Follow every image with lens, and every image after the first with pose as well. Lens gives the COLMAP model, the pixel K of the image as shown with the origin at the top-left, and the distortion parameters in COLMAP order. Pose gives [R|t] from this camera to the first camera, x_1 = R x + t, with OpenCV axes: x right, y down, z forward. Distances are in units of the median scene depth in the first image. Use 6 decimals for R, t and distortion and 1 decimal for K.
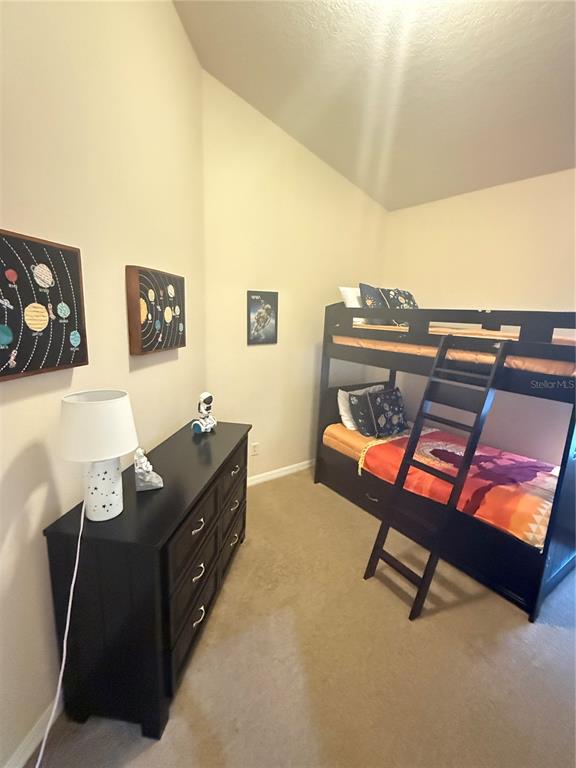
lens RADIAL K [[332.5, 0, 288.4], [0, 332.5, 384.8], [0, 0, 1]] dist [0.001104, 0.000061]
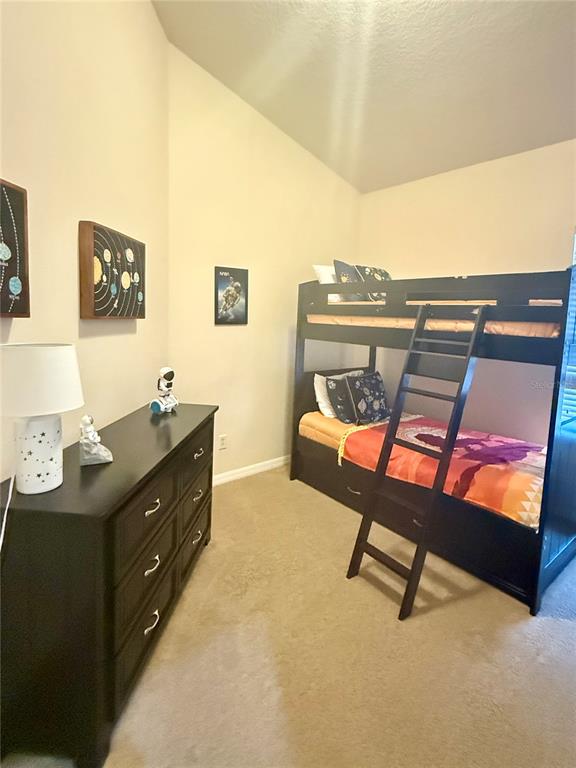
lens RADIAL K [[362.5, 0, 289.3], [0, 362.5, 387.8], [0, 0, 1]] dist [0.001960, -0.000238]
pose [[0.998075, -0.008305, 0.061464, 0.022429], [0.014378, 0.994979, -0.099044, 0.184581], [-0.060332, 0.099737, 0.993183, 0.012935]]
